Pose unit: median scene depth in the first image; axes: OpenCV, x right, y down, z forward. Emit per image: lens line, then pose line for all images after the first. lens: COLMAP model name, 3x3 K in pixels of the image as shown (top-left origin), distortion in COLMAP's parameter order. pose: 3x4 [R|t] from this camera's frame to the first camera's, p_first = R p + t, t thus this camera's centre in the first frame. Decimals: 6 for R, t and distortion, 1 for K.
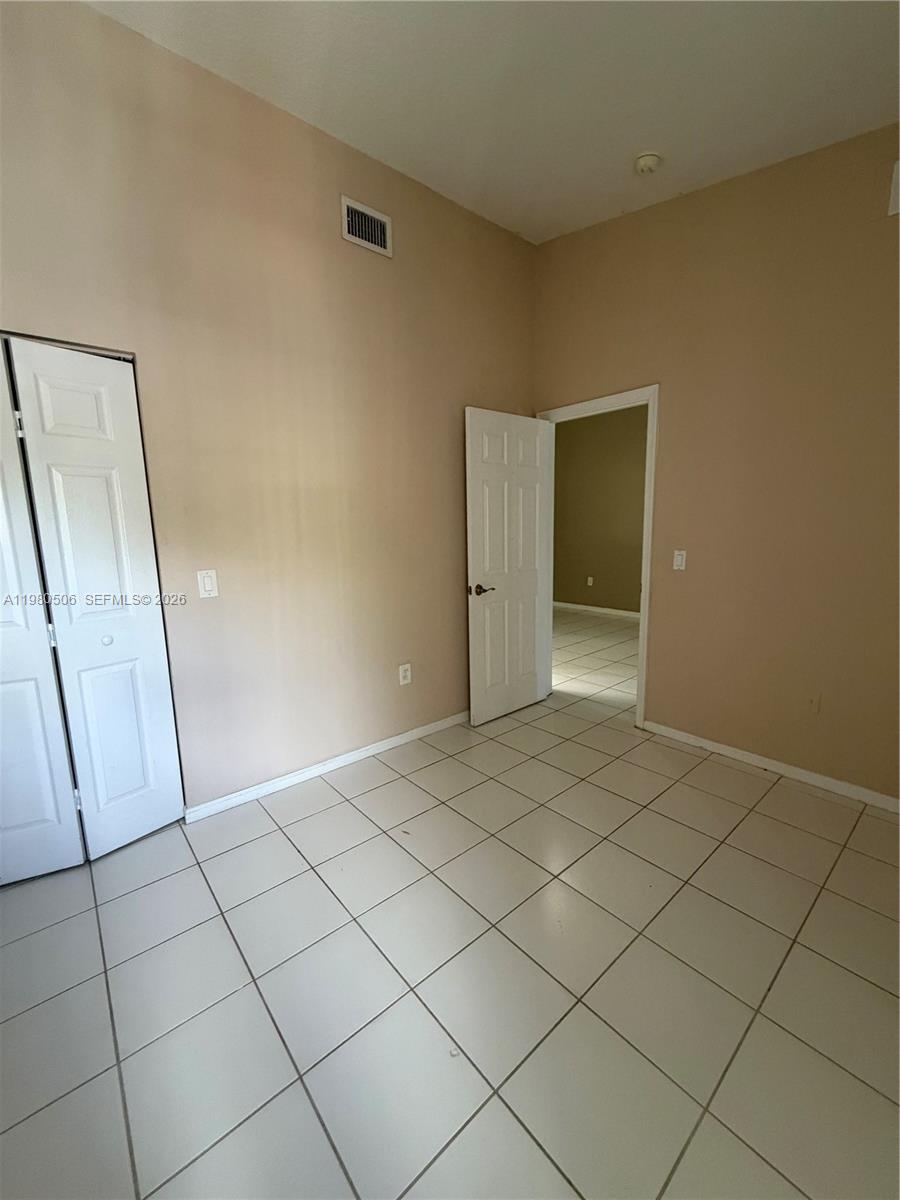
lens RADIAL K [[482.6, 0, 449.0], [0, 482.6, 598.3], [0, 0, 1]] dist [0.000652, 0.000083]
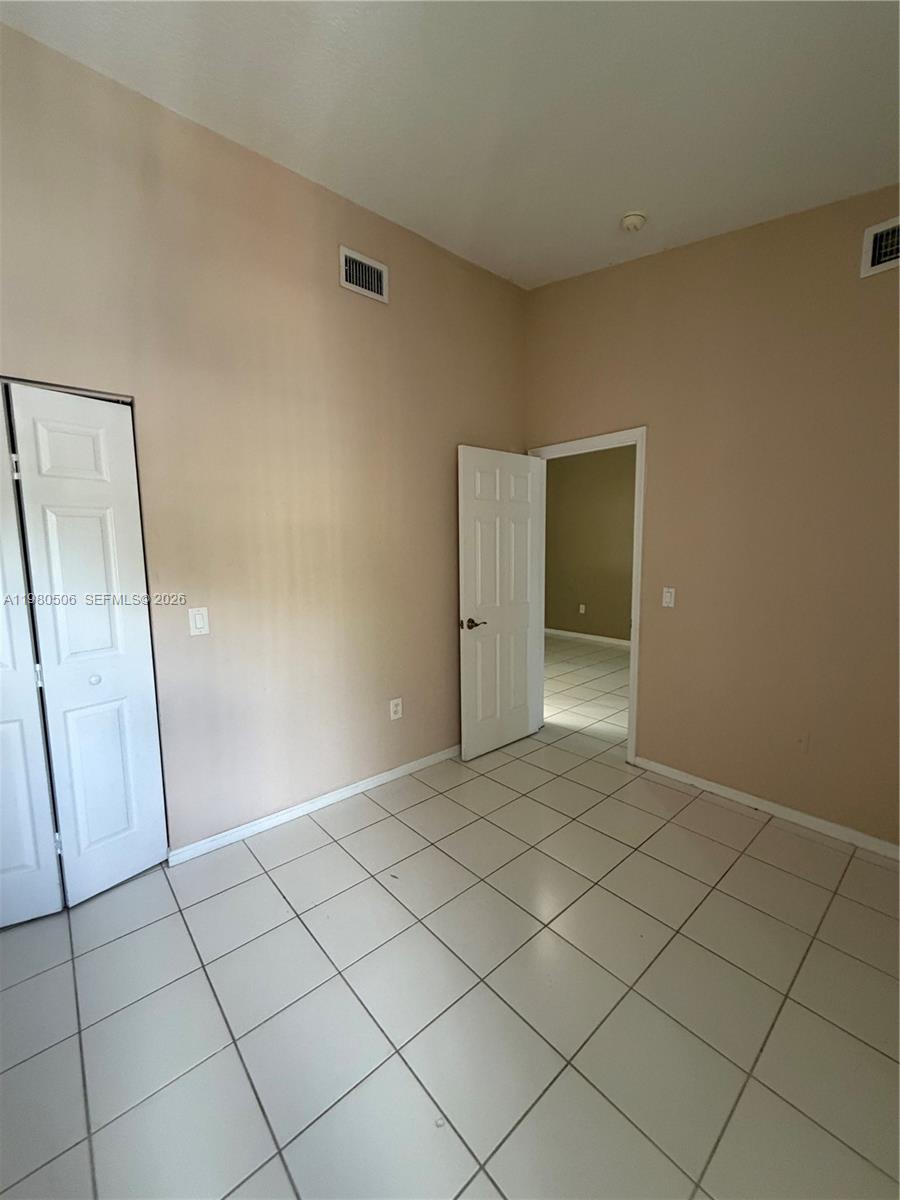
lens RADIAL K [[482.6, 0, 449.0], [0, 482.6, 598.8], [0, 0, 1]] dist [0.000652, 0.000083]
pose [[0.999881, 0.007871, 0.013234, 0.004405], [-0.007294, 0.999043, -0.043128, -0.037168], [-0.013561, 0.043026, 0.998982, -0.007692]]
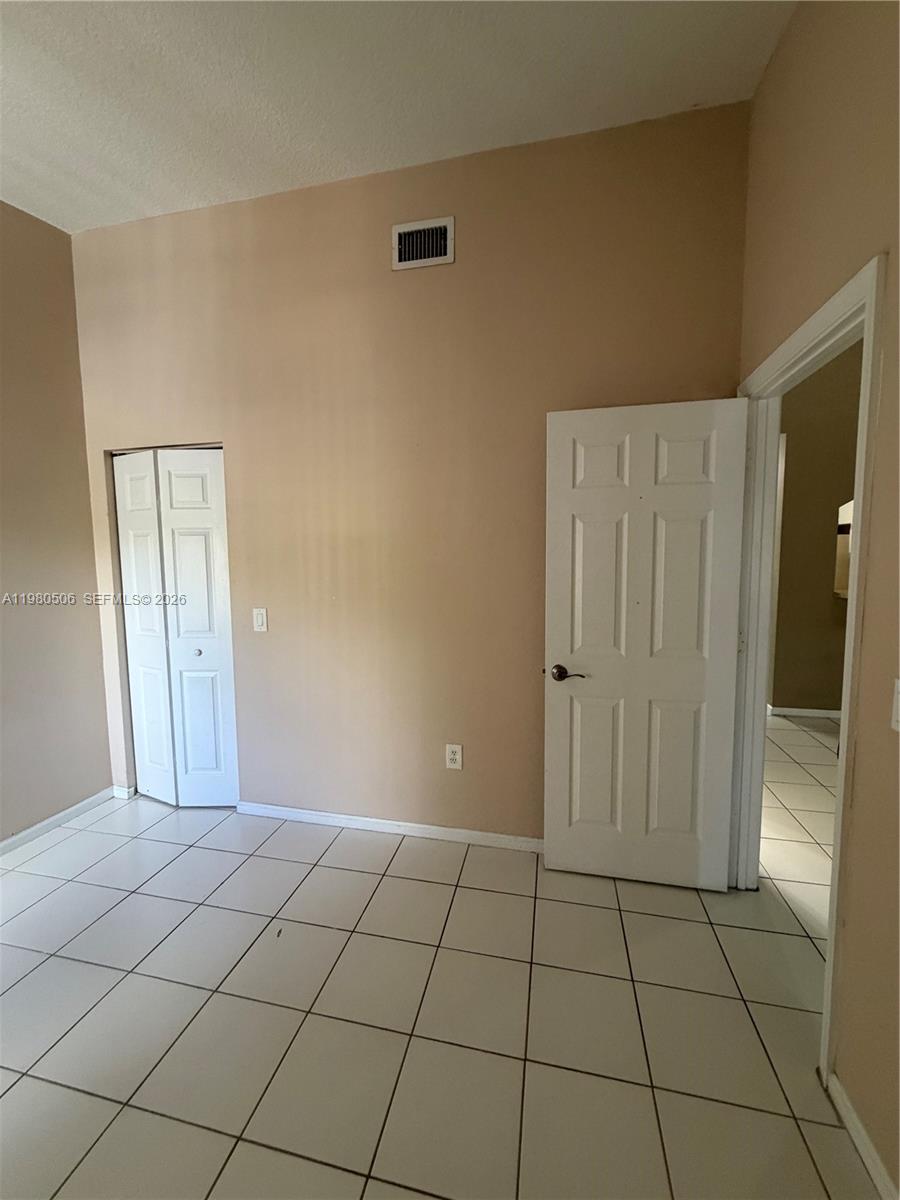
lens RADIAL K [[482.6, 0, 449.3], [0, 482.6, 600.2], [0, 0, 1]] dist [0.000652, 0.000083]
pose [[0.600381, 0.088713, -0.794778, 0.719212], [-0.131412, 0.991263, 0.011375, -0.152840], [0.788843, 0.097614, 0.606793, 0.646998]]
